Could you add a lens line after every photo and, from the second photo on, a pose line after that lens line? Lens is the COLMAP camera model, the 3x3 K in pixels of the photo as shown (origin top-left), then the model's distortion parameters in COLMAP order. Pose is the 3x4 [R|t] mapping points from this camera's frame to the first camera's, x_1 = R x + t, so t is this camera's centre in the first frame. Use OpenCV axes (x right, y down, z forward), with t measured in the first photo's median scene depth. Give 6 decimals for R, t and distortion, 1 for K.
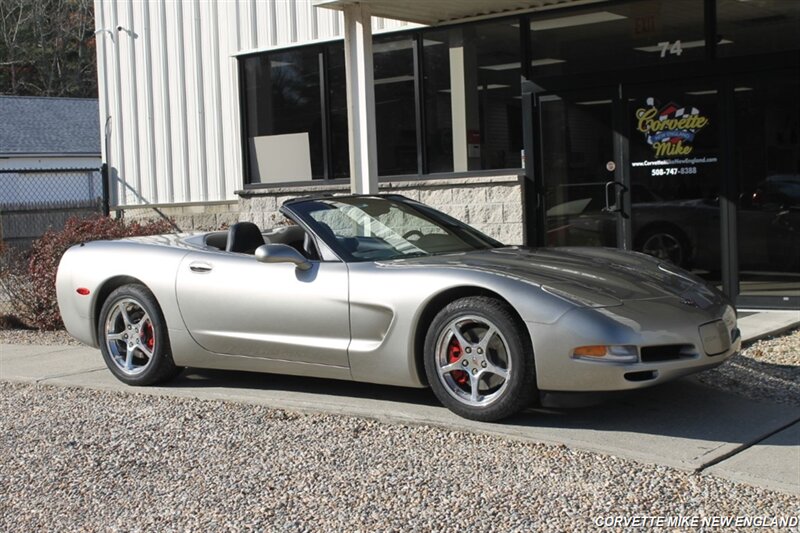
lens RADIAL K [[1163.3, 0, 400.0], [0, 1163.3, 266.5], [0, 0, 1]] dist [-0.022306, -0.008715]
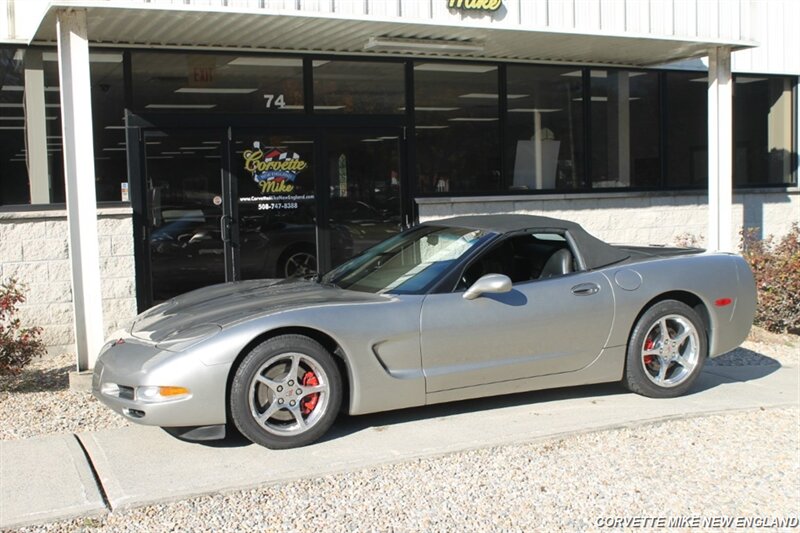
lens RADIAL K [[950.3, 0, 400.0], [0, 950.3, 266.5], [0, 0, 1]] dist [-0.070418, 0.039582]
pose [[0.461460, -0.045054, 0.886016, -0.549812], [0.059420, 0.998037, 0.019803, -0.032705], [-0.885169, 0.043508, 0.463231, 0.449237]]
